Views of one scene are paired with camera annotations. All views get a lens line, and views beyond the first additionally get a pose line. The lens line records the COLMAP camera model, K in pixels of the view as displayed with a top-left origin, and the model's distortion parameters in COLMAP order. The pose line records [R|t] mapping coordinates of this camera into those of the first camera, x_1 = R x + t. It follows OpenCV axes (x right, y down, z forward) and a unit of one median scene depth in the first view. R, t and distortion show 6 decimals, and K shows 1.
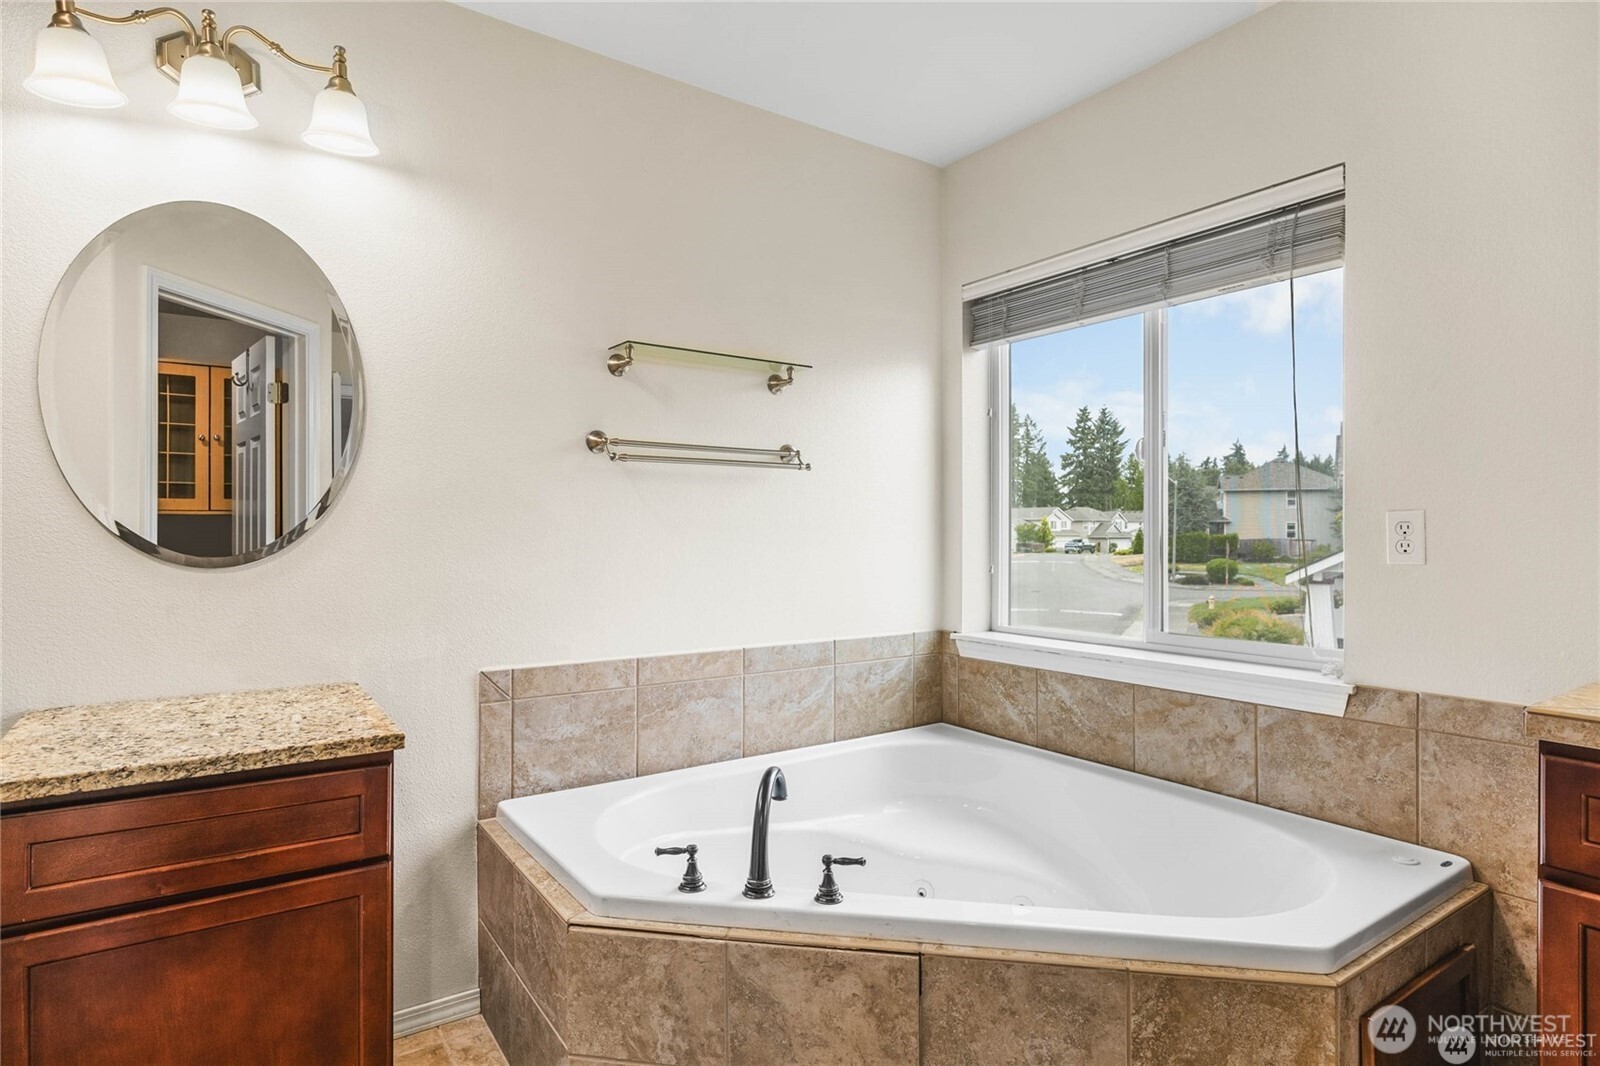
lens RADIAL K [[850.3, 0, 805.4], [0, 850.3, 527.6], [0, 0, 1]] dist [-0.003428, 0.000434]
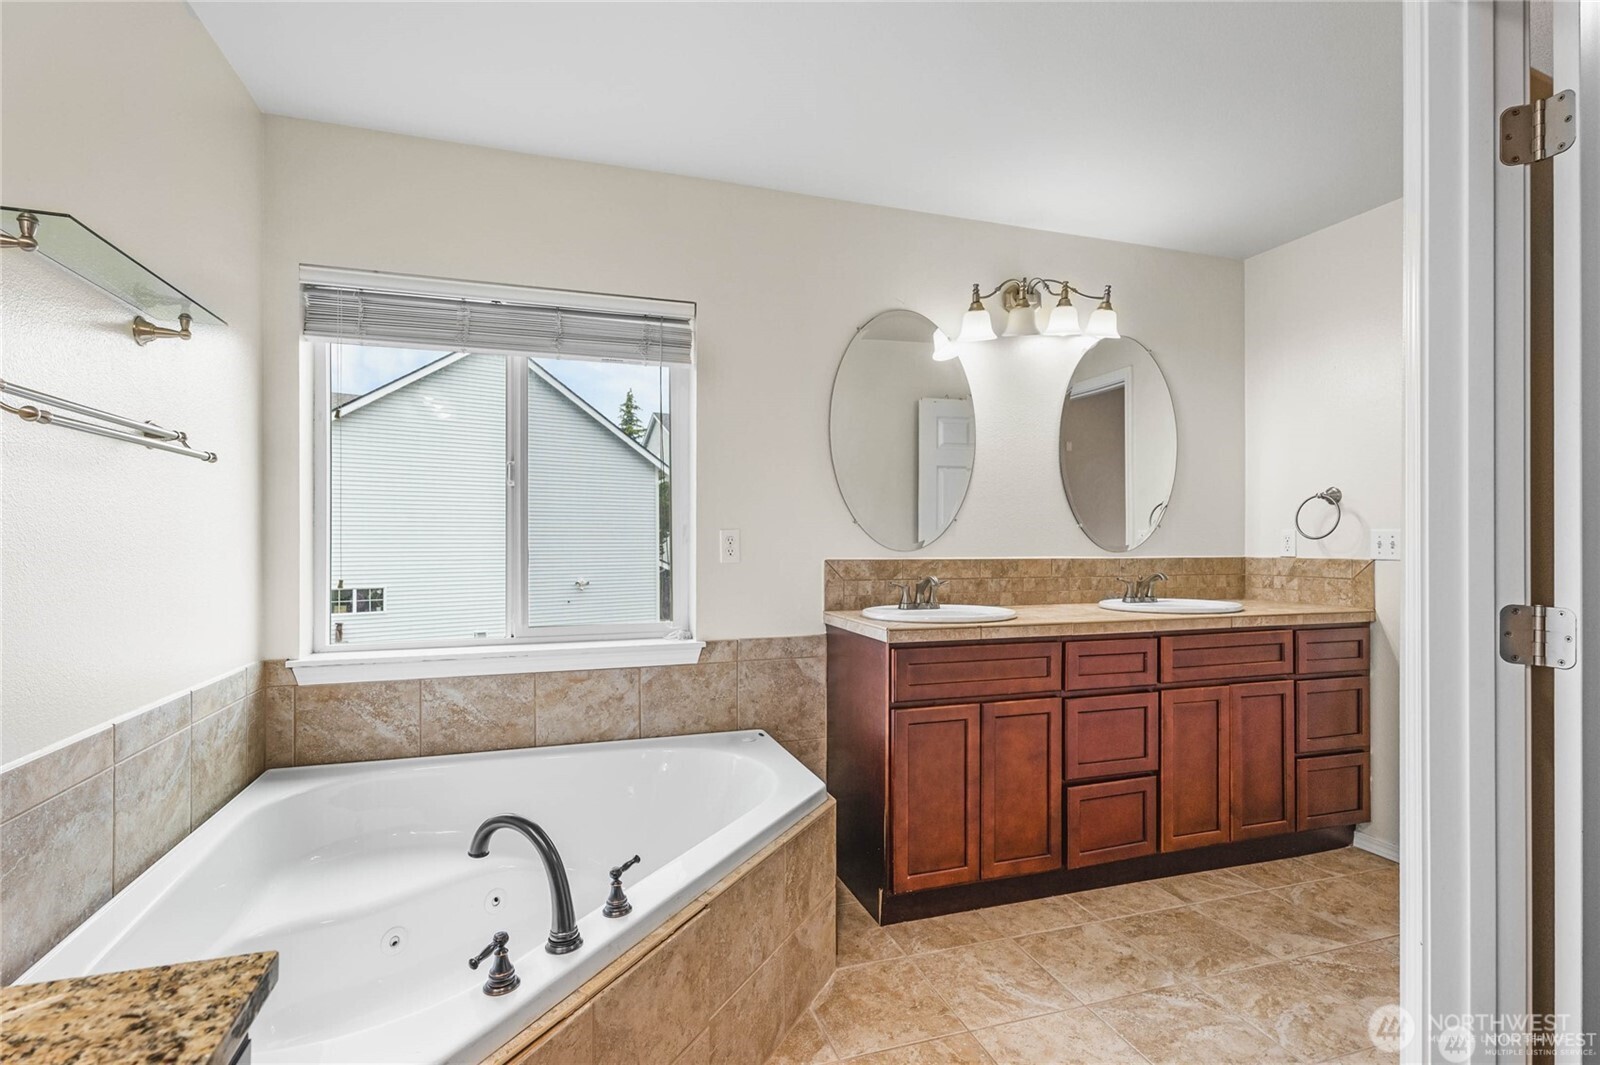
lens RADIAL K [[744.1, 0, 789.9], [0, 744.1, 536.2], [0, 0, 1]] dist [-0.001979, 0.002910]
pose [[0.307008, 0.002991, 0.951702, -0.523230], [-0.002701, 0.999994, -0.002271, -0.003802], [-0.951703, -0.001873, 0.307014, 0.373742]]
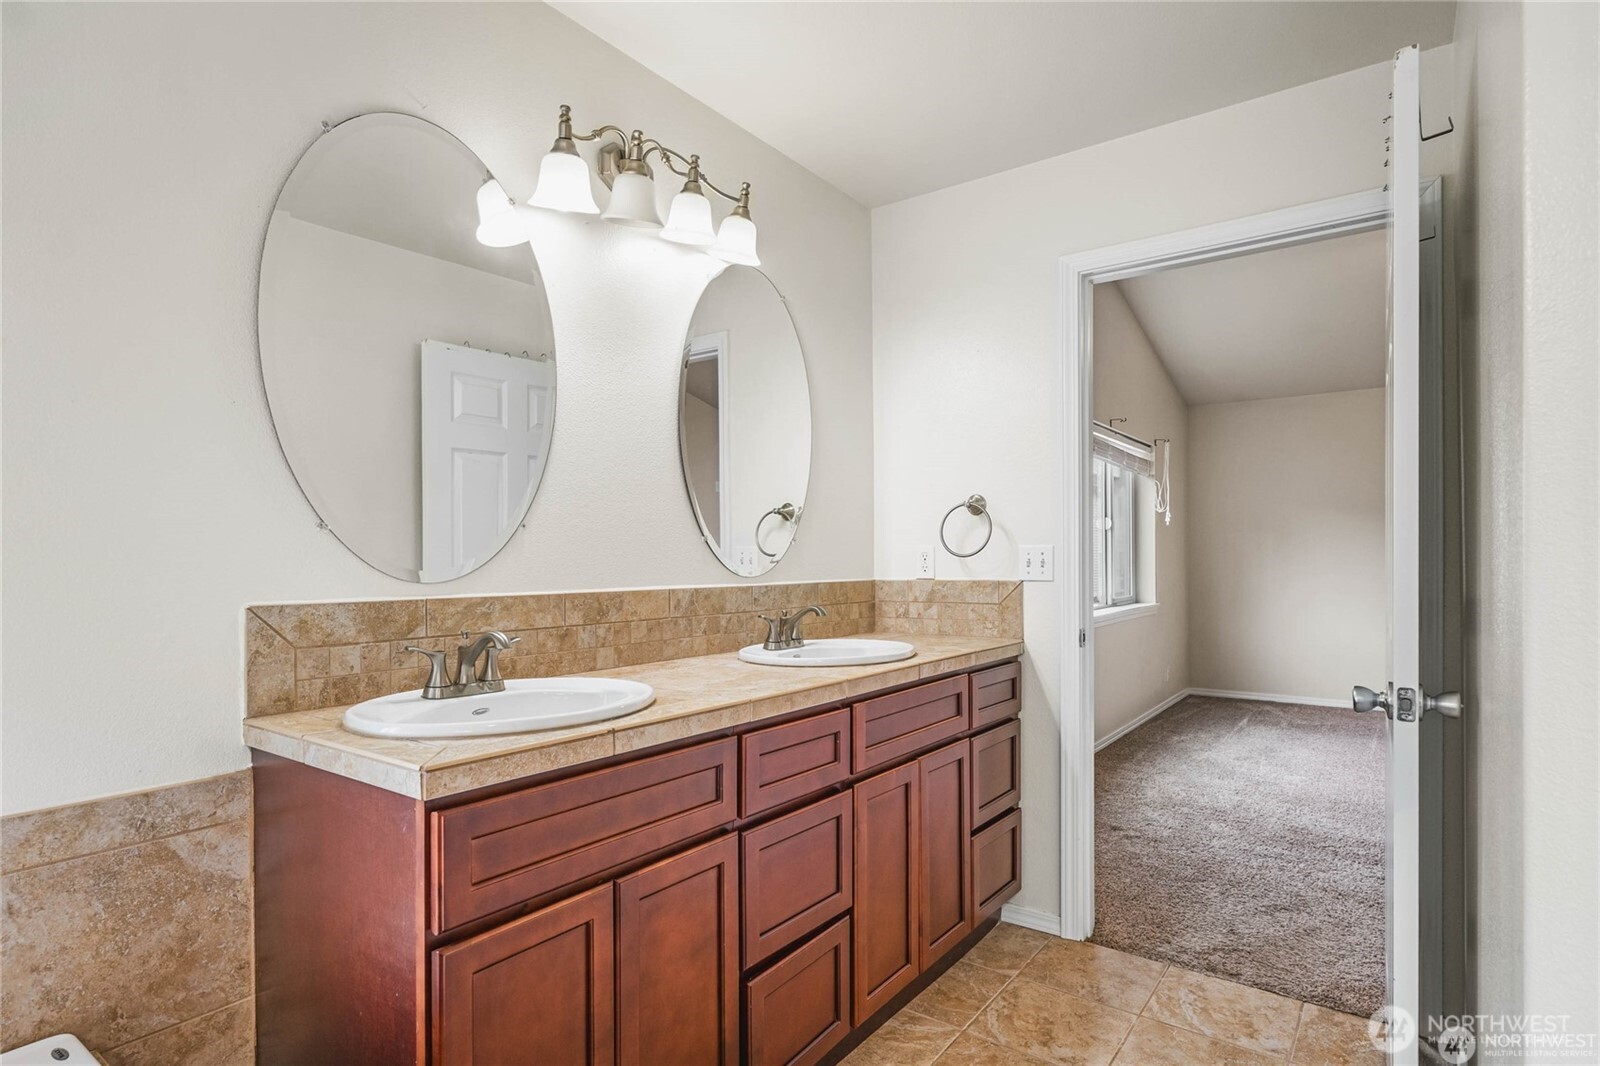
lens RADIAL K [[801.9, 0, 775.9], [0, 801.9, 560.3], [0, 0, 1]] dist [0.002904, -0.002699]
pose [[-0.312911, -0.000938, 0.949782, -0.033431], [0.003203, 0.999993, 0.002043, -0.002833], [-0.949777, 0.003682, -0.312906, 0.506917]]
